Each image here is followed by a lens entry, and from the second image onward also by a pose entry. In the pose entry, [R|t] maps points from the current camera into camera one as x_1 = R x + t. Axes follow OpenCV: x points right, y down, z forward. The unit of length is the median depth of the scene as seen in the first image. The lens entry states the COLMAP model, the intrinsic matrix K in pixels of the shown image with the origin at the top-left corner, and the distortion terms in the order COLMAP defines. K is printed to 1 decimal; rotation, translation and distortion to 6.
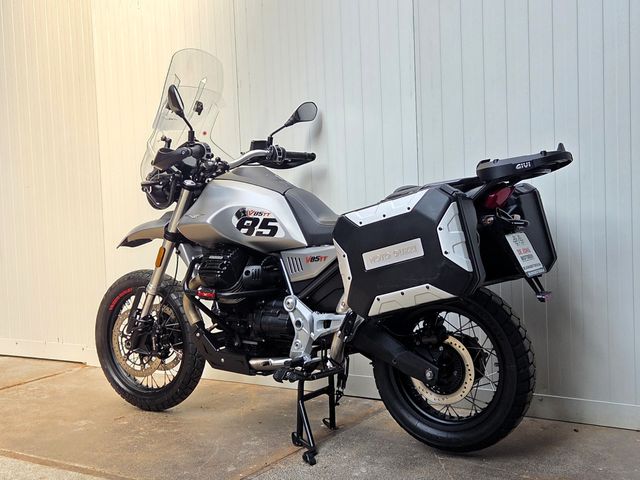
lens RADIAL K [[678.3, 0, 386.9], [0, 678.3, 241.3], [0, 0, 1]] dist [0.055647, 0.000000]
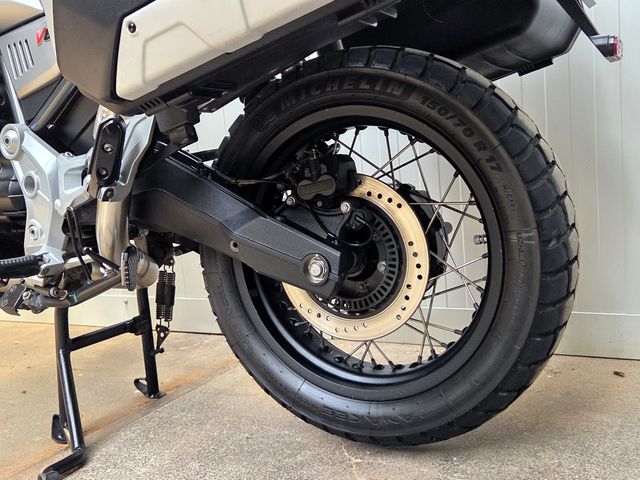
lens RADIAL K [[678.3, 0, 323.5], [0, 678.3, 220.7], [0, 0, 1]] dist [0.055647, 0.000000]
pose [[0.998380, -0.050622, 0.025961, 0.052059], [0.048985, 0.996981, 0.060250, 0.131717], [-0.028932, -0.058880, 0.997846, 0.552985]]
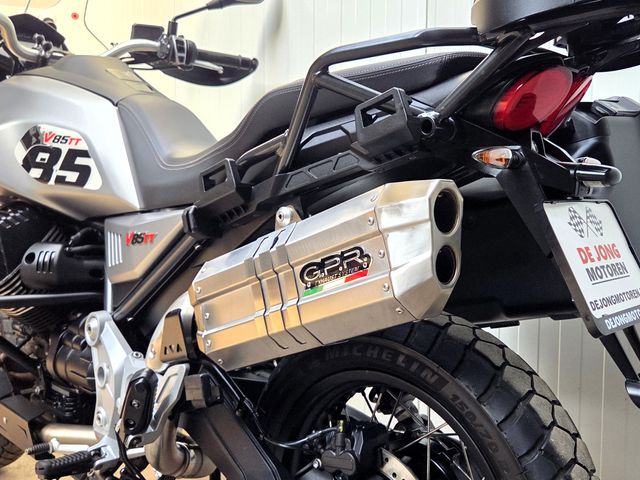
lens RADIAL K [[678.3, 0, 382.3], [0, 678.3, 229.7], [0, 0, 1]] dist [0.055647, 0.000000]
pose [[0.985903, 0.062524, -0.155197, 0.131394], [-0.060950, 0.998030, 0.014885, 0.003405], [0.155822, -0.005216, 0.987771, 0.575515]]
